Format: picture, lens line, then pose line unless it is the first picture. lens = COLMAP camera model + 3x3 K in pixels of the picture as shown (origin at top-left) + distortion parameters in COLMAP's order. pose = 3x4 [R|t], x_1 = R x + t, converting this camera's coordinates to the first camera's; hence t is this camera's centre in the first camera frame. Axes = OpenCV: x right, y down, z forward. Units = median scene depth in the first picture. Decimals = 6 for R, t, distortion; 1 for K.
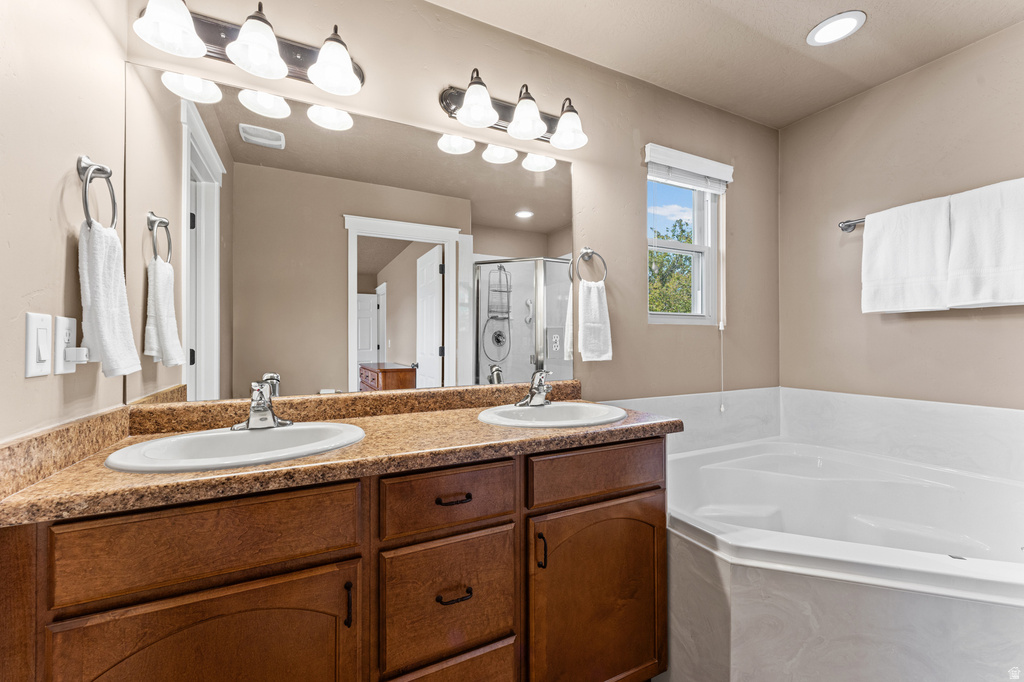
lens RADIAL K [[408.3, 0, 507.5], [0, 408.3, 338.2], [0, 0, 1]] dist [-0.000057, 0.000083]
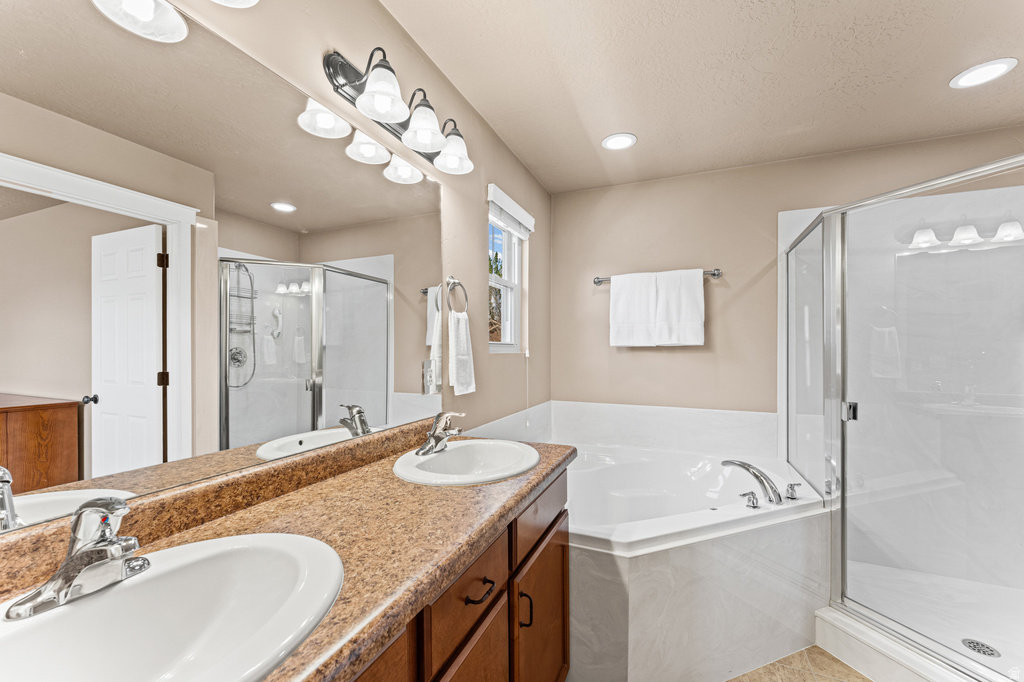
lens RADIAL K [[408.3, 0, 513.4], [0, 408.3, 349.4], [0, 0, 1]] dist [-0.000057, 0.000083]
pose [[0.760072, 0.006786, 0.649803, -0.322425], [-0.010168, 0.999947, 0.001451, -0.052259], [-0.649759, -0.007710, 0.760101, 0.166463]]
